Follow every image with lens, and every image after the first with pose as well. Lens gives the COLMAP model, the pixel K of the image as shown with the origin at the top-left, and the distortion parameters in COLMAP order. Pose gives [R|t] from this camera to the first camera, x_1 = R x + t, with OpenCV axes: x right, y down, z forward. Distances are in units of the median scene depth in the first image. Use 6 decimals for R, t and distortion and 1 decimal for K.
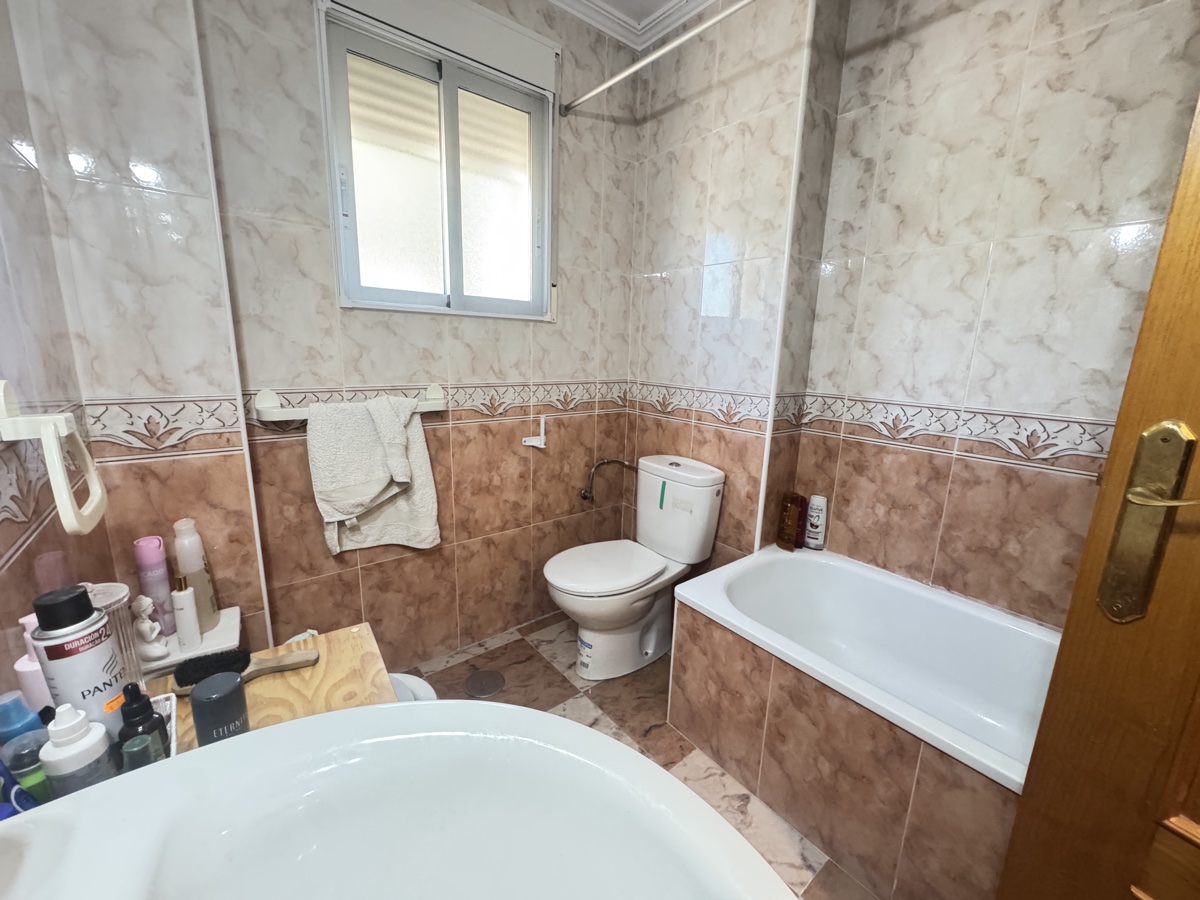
lens RADIAL K [[476.4, 0, 601.3], [0, 476.4, 448.5], [0, 0, 1]] dist [-0.004250, 0.000519]
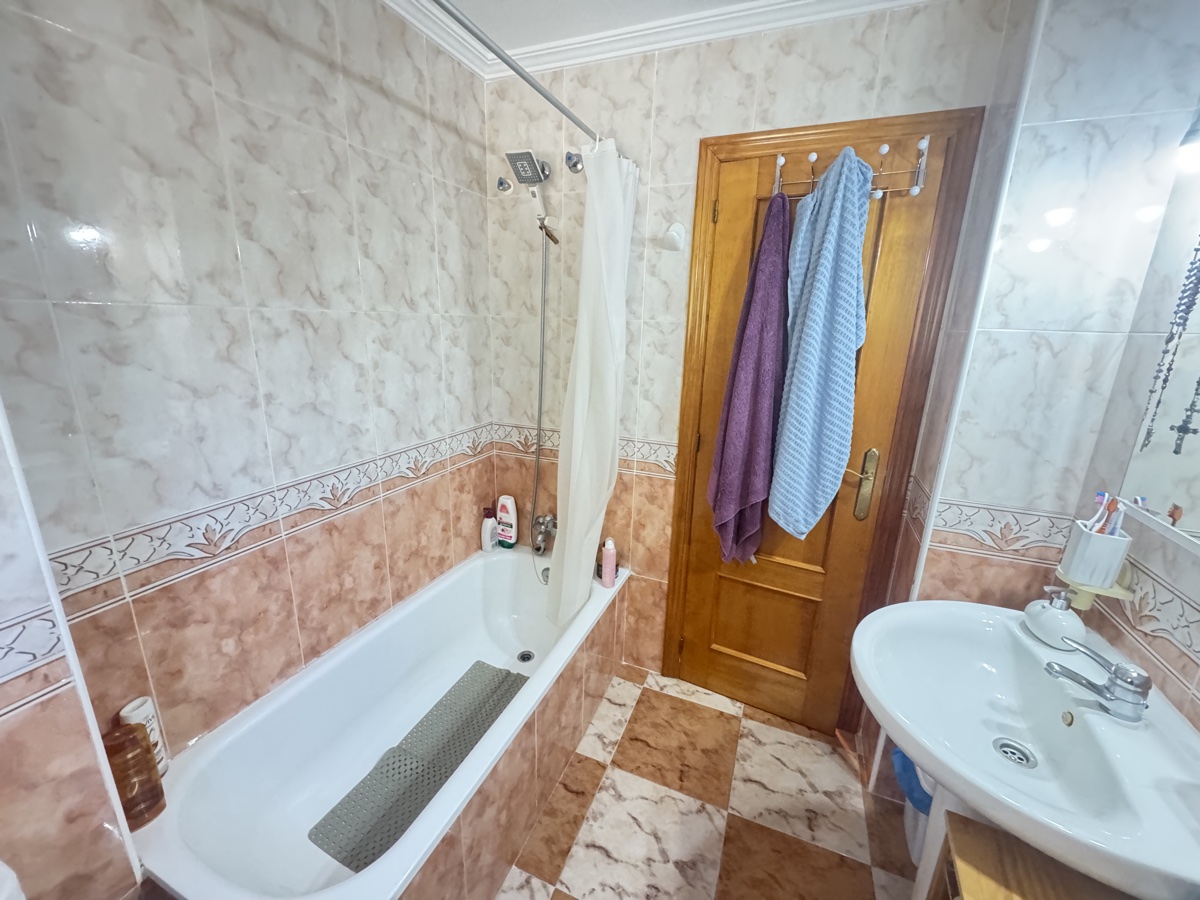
lens RADIAL K [[476.4, 0, 598.6], [0, 476.4, 447.7], [0, 0, 1]] dist [-0.004250, 0.000519]
pose [[-0.476327, -0.266680, 0.837851, -0.254686], [0.139650, 0.917855, 0.371537, -0.381836], [-0.868108, 0.293979, -0.399957, 0.758552]]
